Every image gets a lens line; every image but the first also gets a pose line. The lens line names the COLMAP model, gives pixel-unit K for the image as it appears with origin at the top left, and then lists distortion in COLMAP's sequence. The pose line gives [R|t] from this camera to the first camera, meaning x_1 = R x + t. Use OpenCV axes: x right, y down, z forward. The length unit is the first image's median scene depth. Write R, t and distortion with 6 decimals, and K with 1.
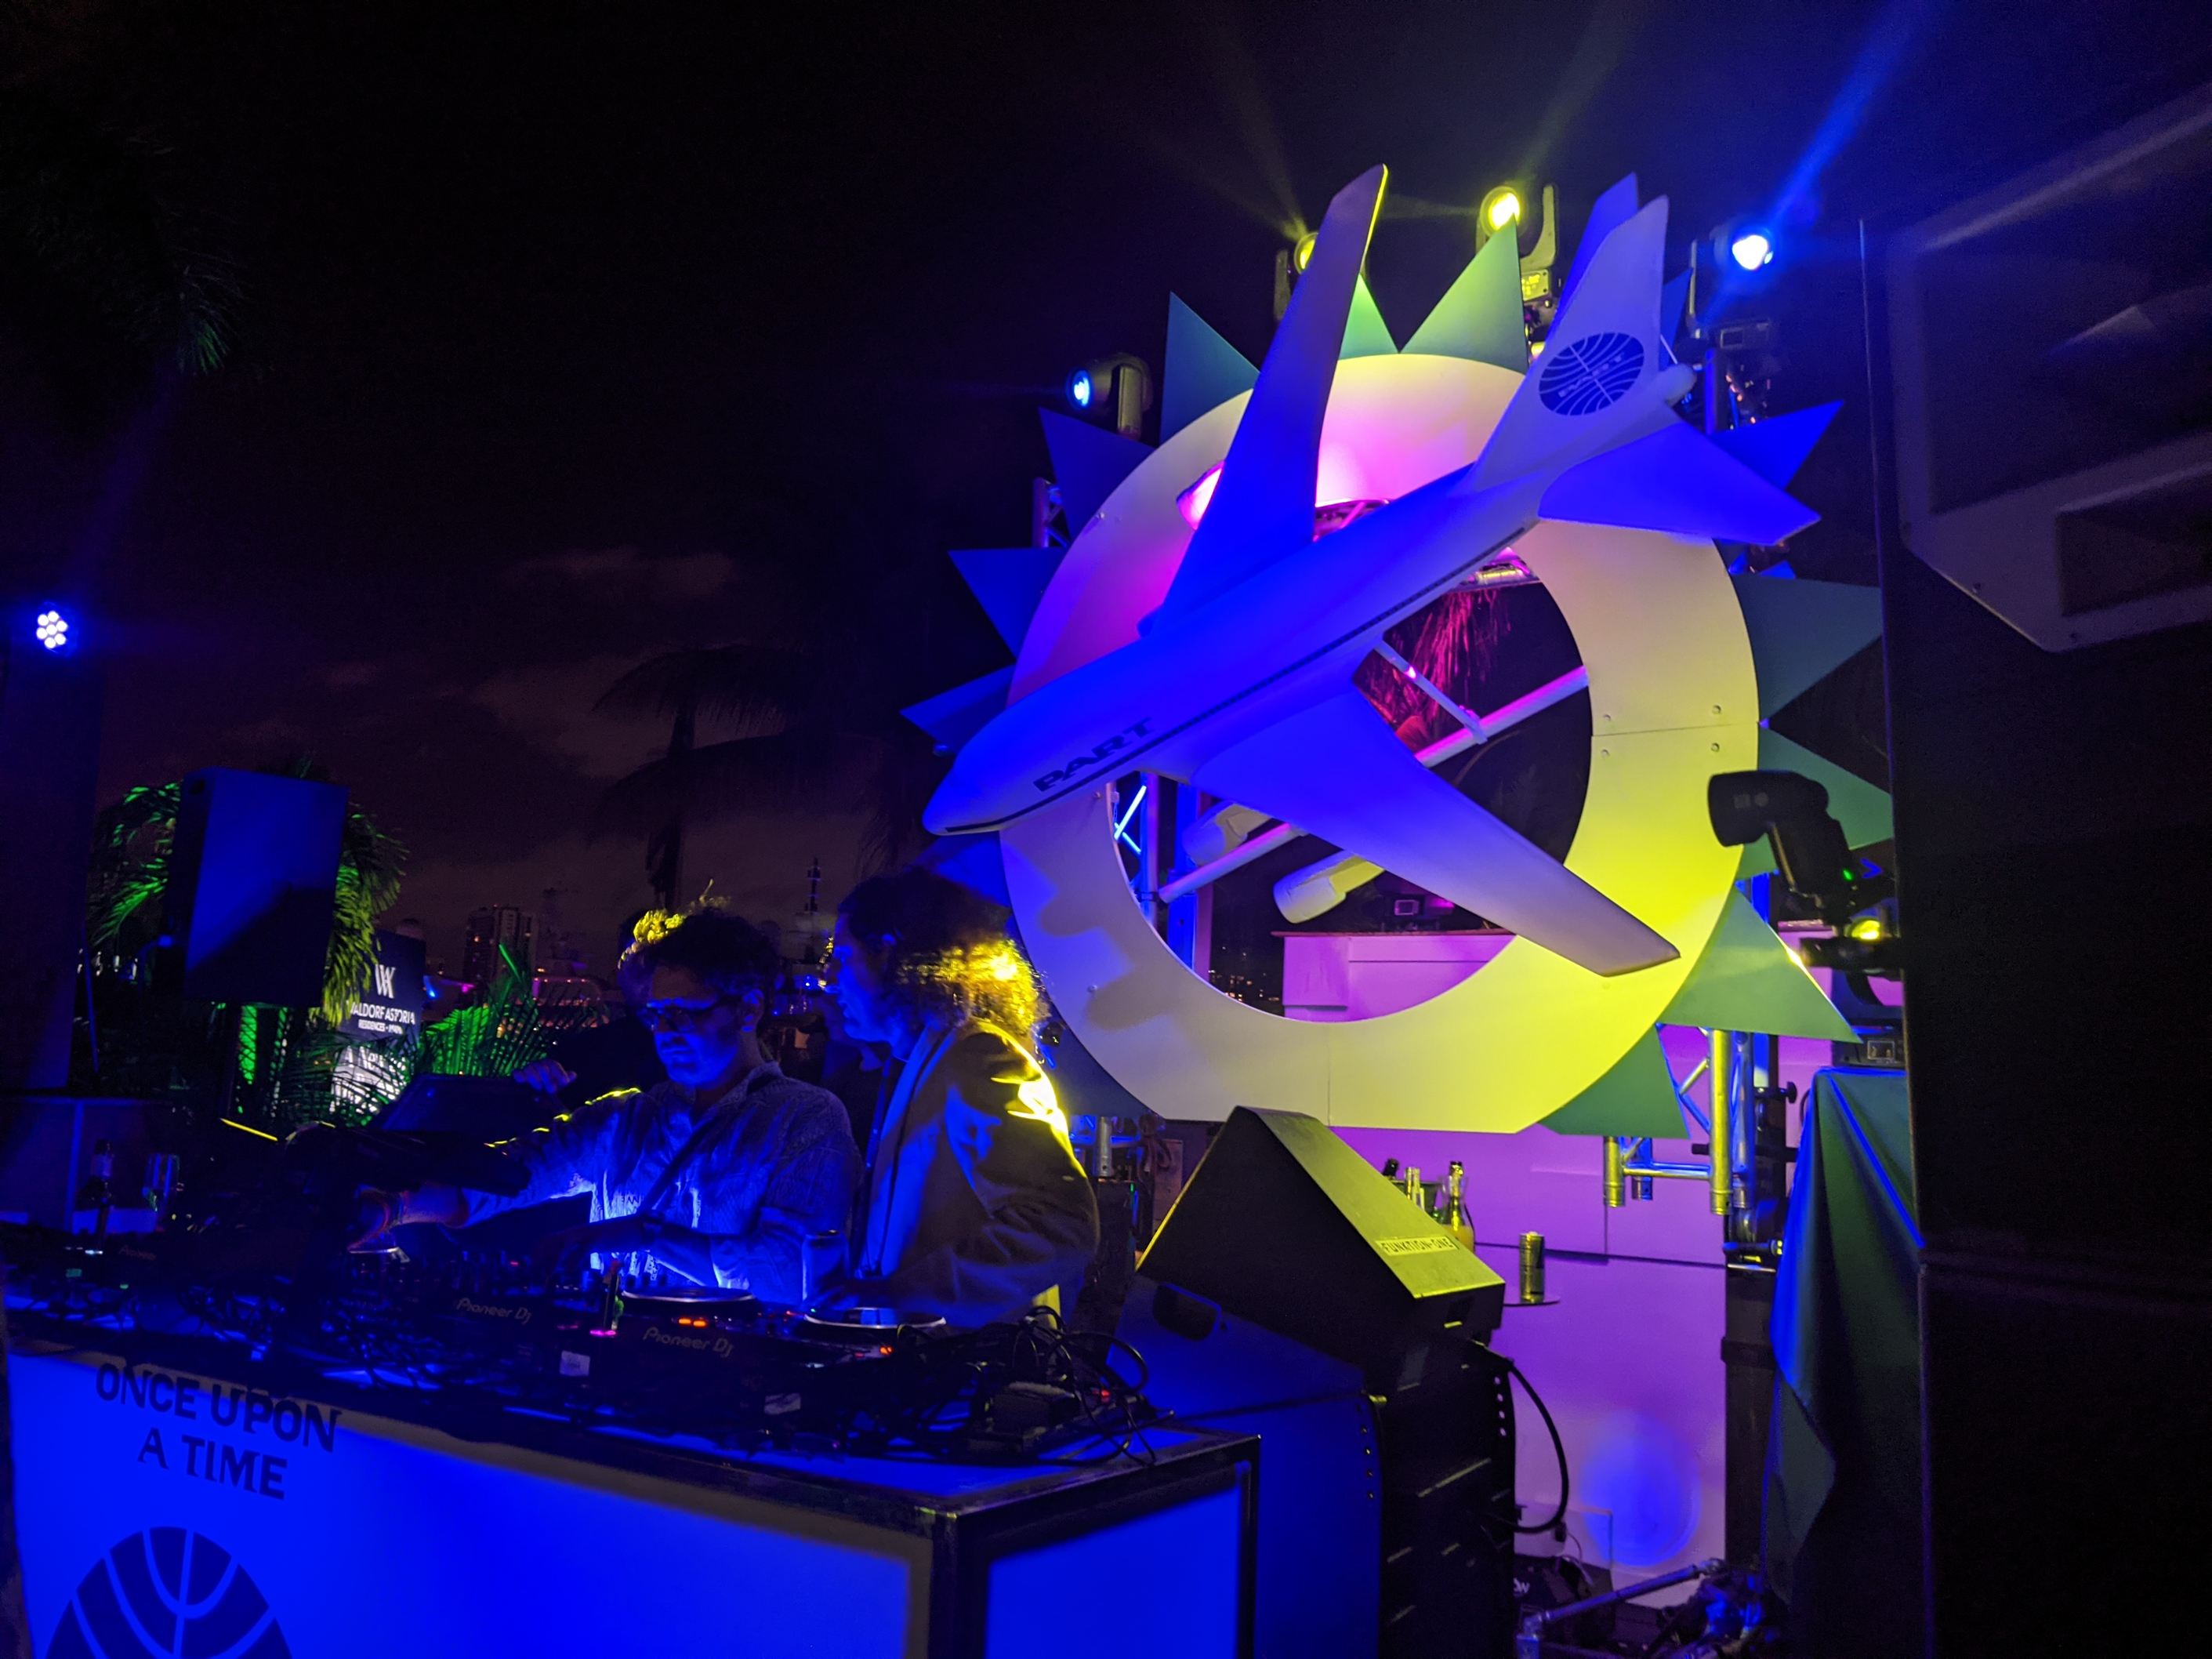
lens RADIAL K [[1745.5, 0, 1114.7], [0, 1745.5, 832.1], [0, 0, 1]] dist [0.000946, 0.003975]
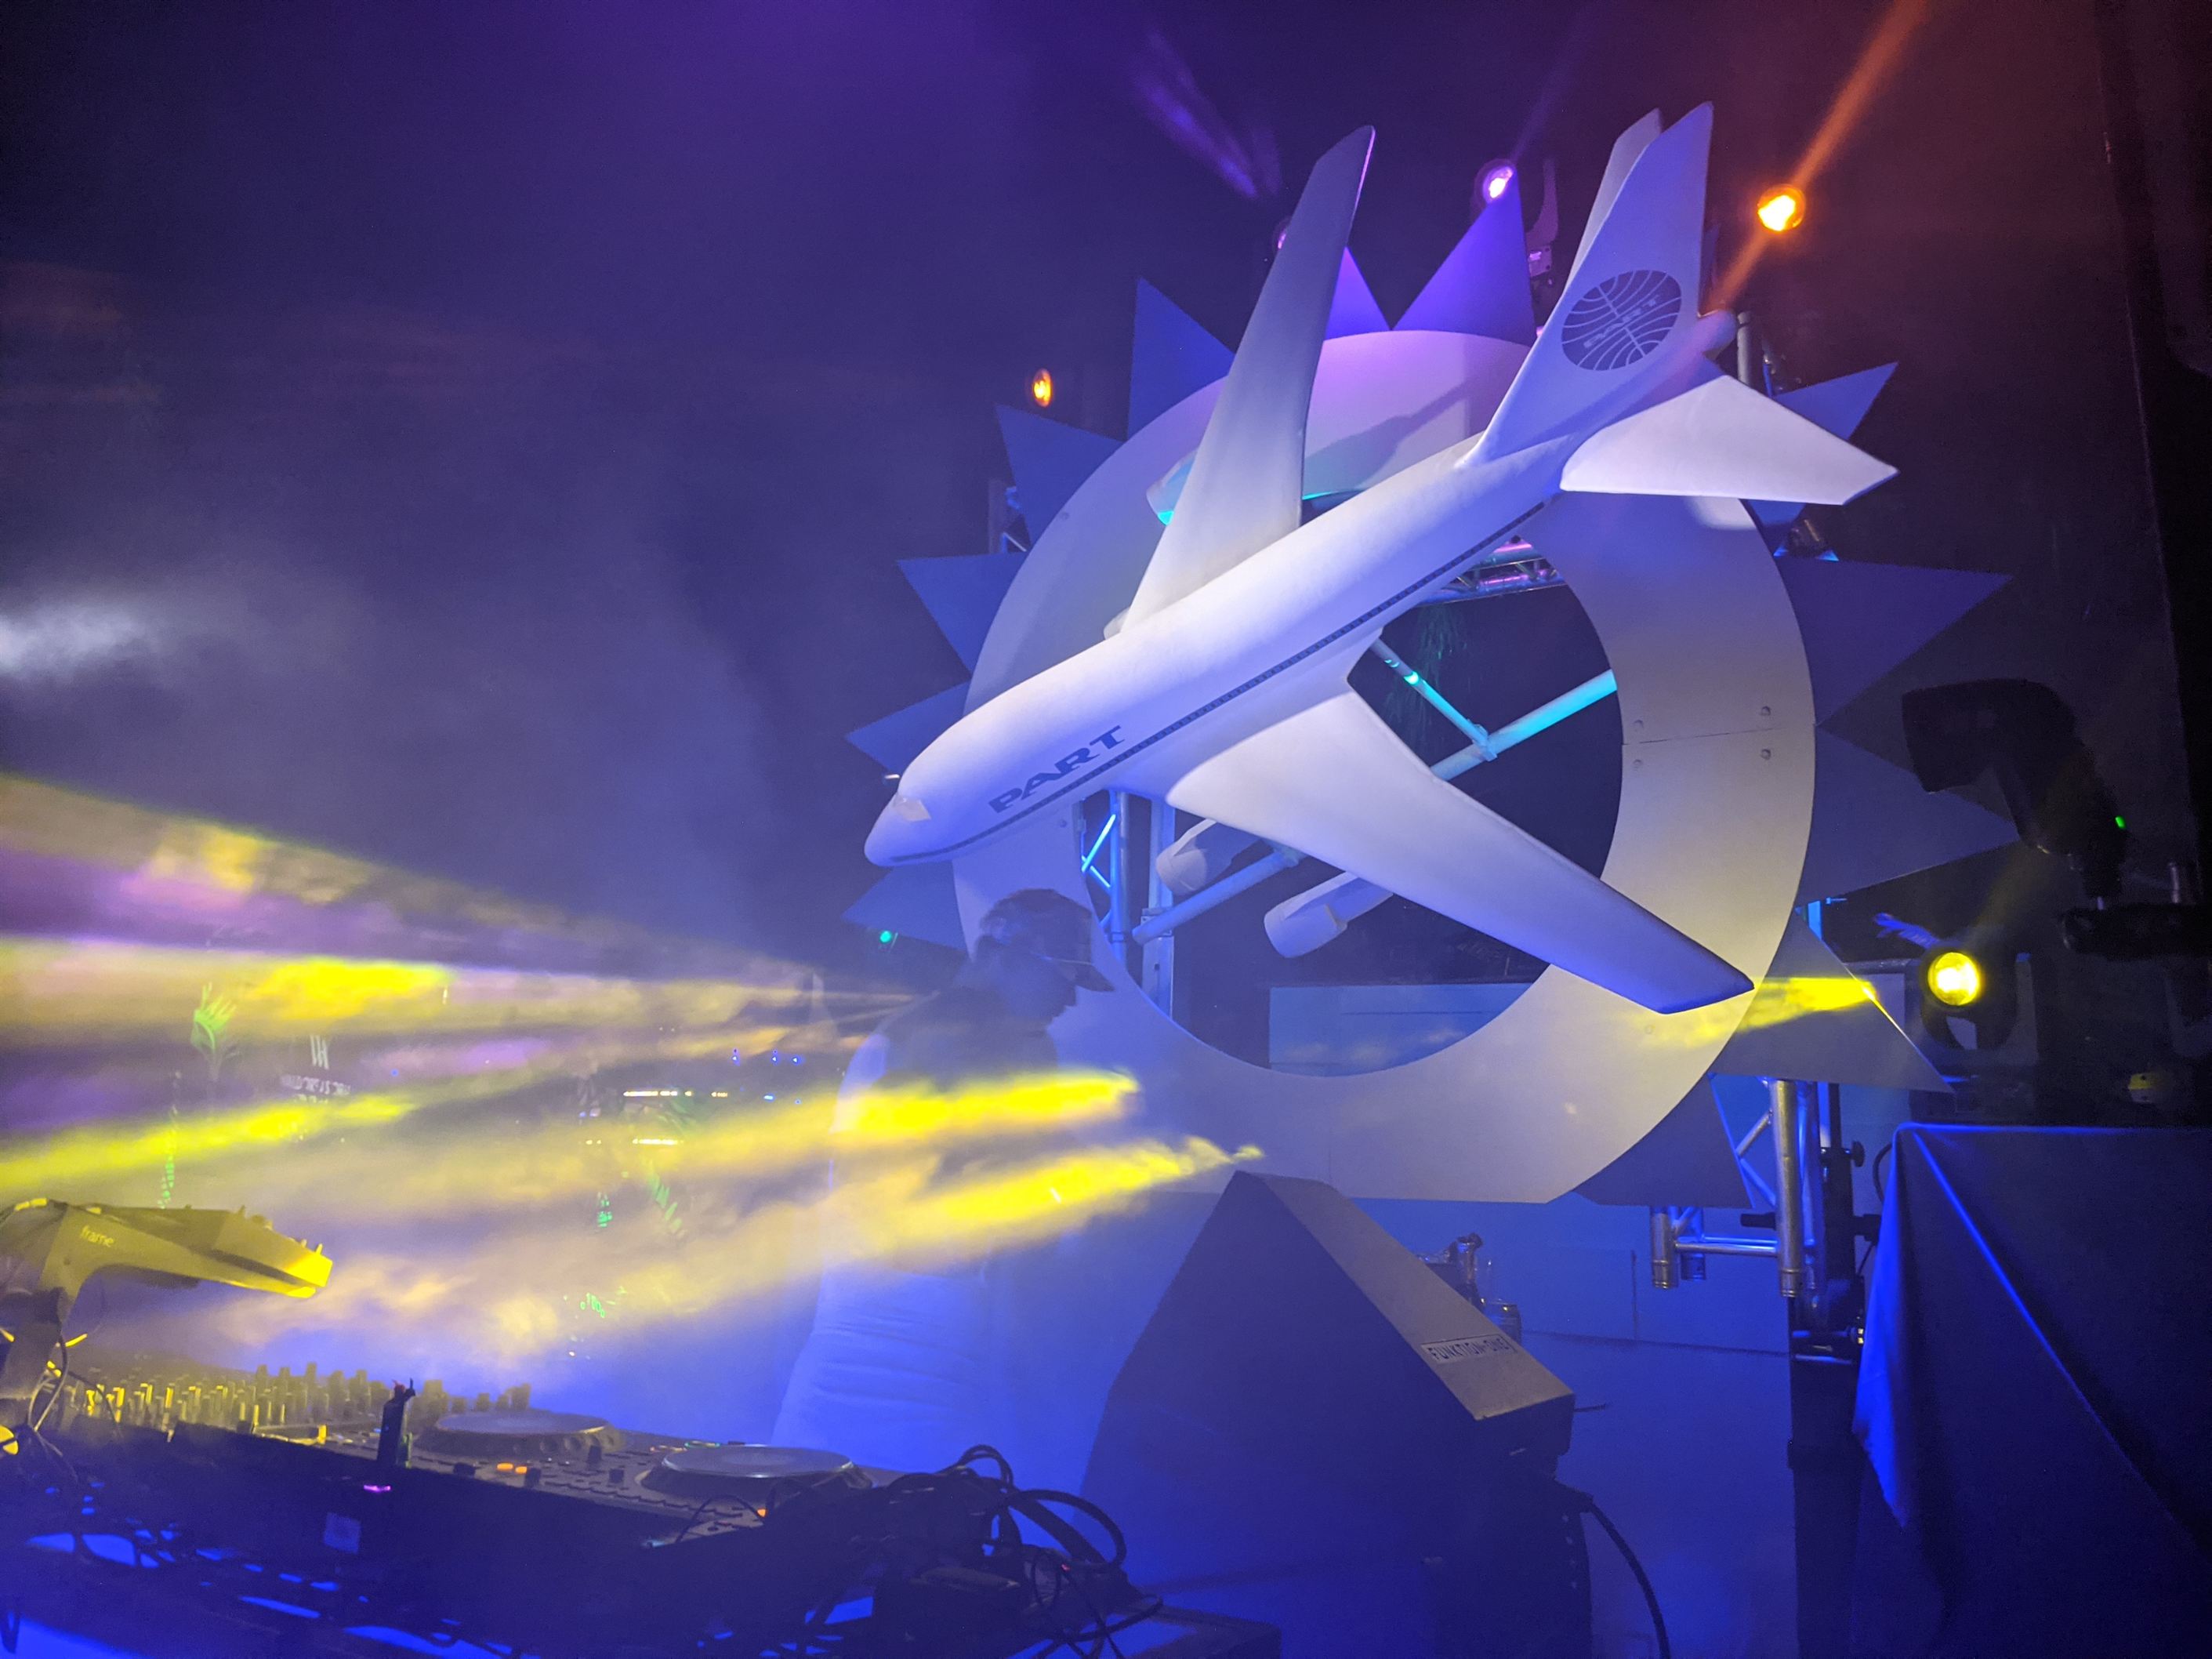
lens RADIAL K [[1535.4, 0, 1091.9], [0, 1535.4, 827.2], [0, 0, 1]] dist [0.002085, -0.001754]
pose [[0.999966, -0.007011, 0.004453, 0.002364], [0.007319, 0.997265, -0.073546, 0.041706], [-0.003925, 0.073576, 0.997282, 0.231407]]
